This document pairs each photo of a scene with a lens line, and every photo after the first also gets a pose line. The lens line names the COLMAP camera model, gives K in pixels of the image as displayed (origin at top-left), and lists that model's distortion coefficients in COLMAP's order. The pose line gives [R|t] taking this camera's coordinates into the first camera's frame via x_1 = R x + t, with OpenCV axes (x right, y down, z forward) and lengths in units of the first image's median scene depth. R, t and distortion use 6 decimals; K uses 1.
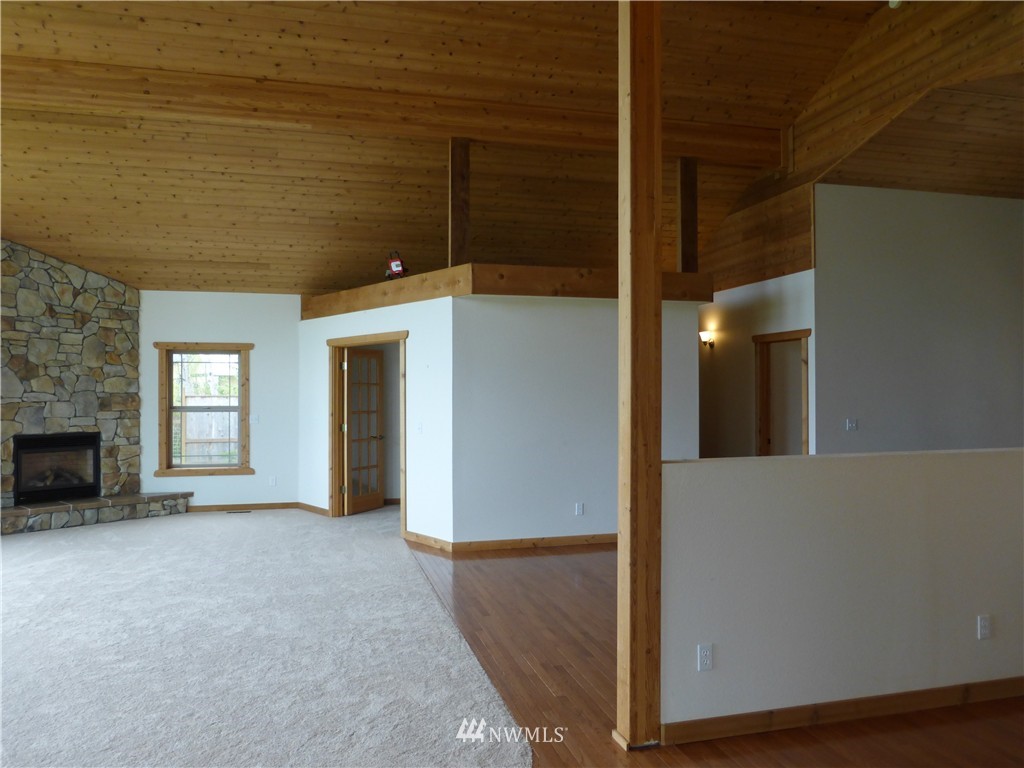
lens RADIAL K [[754.4, 0, 509.9], [0, 754.4, 386.4], [0, 0, 1]] dist [-0.031938, 0.018627]
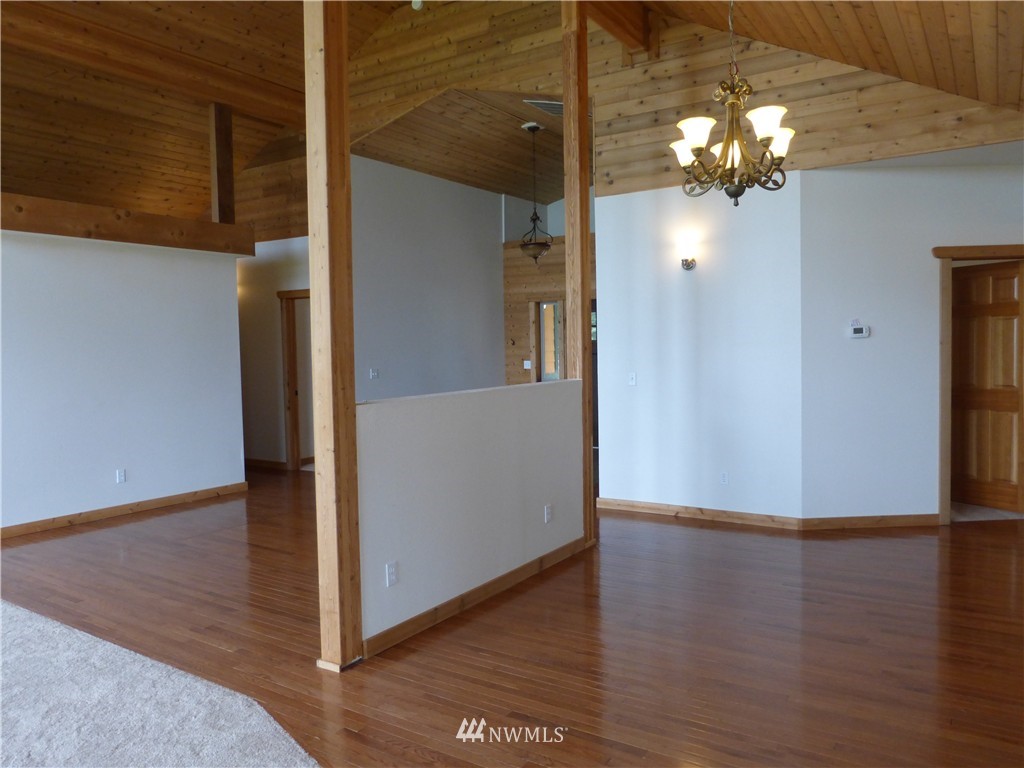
lens RADIAL K [[754.4, 0, 509.9], [0, 754.4, 386.4], [0, 0, 1]] dist [-0.031938, 0.018627]
pose [[0.744057, -0.046703, 0.666482, -0.175694], [0.009826, 0.998211, 0.058978, 0.006586], [-0.668044, -0.037334, 0.743185, 0.022940]]
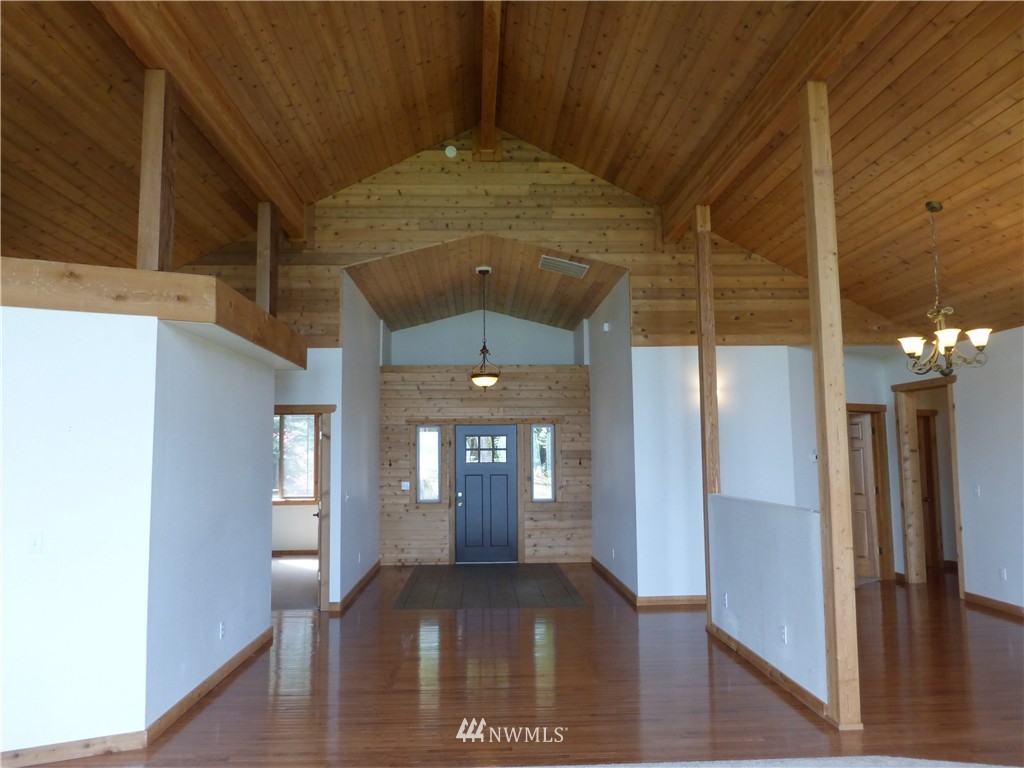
lens RADIAL K [[754.4, 0, 509.9], [0, 754.4, 386.4], [0, 0, 1]] dist [-0.031938, 0.018627]
pose [[0.207500, 0.090911, 0.974002, -0.661830], [0.006626, 0.995519, -0.094330, -0.003765], [-0.978213, 0.026027, 0.205967, 0.651982]]
